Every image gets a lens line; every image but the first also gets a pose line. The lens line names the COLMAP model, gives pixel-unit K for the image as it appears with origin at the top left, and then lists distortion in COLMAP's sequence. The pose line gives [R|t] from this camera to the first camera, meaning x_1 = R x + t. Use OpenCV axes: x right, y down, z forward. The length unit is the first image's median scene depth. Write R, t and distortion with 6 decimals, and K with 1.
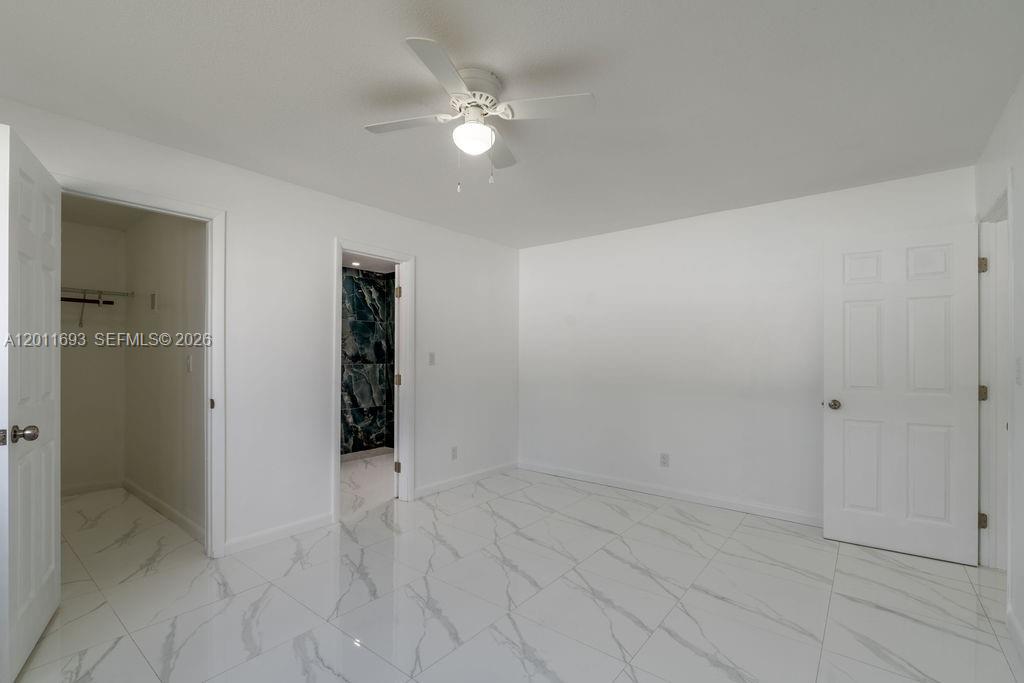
lens RADIAL K [[455.8, 0, 511.3], [0, 455.8, 349.1], [0, 0, 1]] dist [-0.003133, 0.000415]
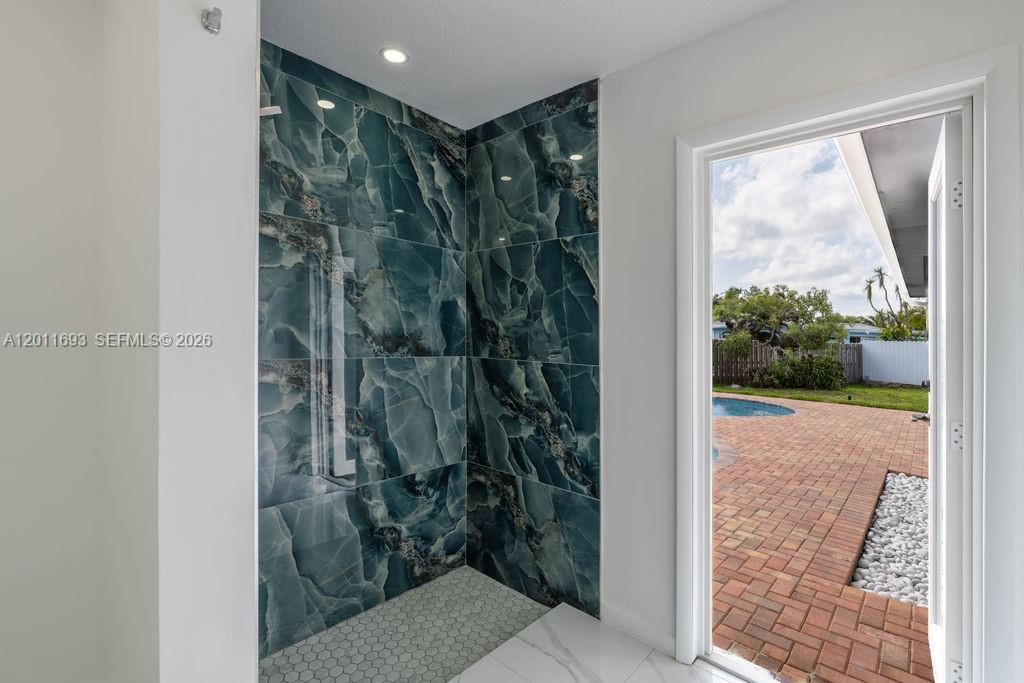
lens RADIAL K [[455.8, 0, 507.7], [0, 455.8, 345.6], [0, 0, 1]] dist [-0.003133, 0.000415]
pose [[0.997215, -0.000346, -0.074578, -0.218429], [0.001082, 0.999951, 0.009823, 0.019709], [0.074571, -0.009876, 0.997167, 0.629113]]
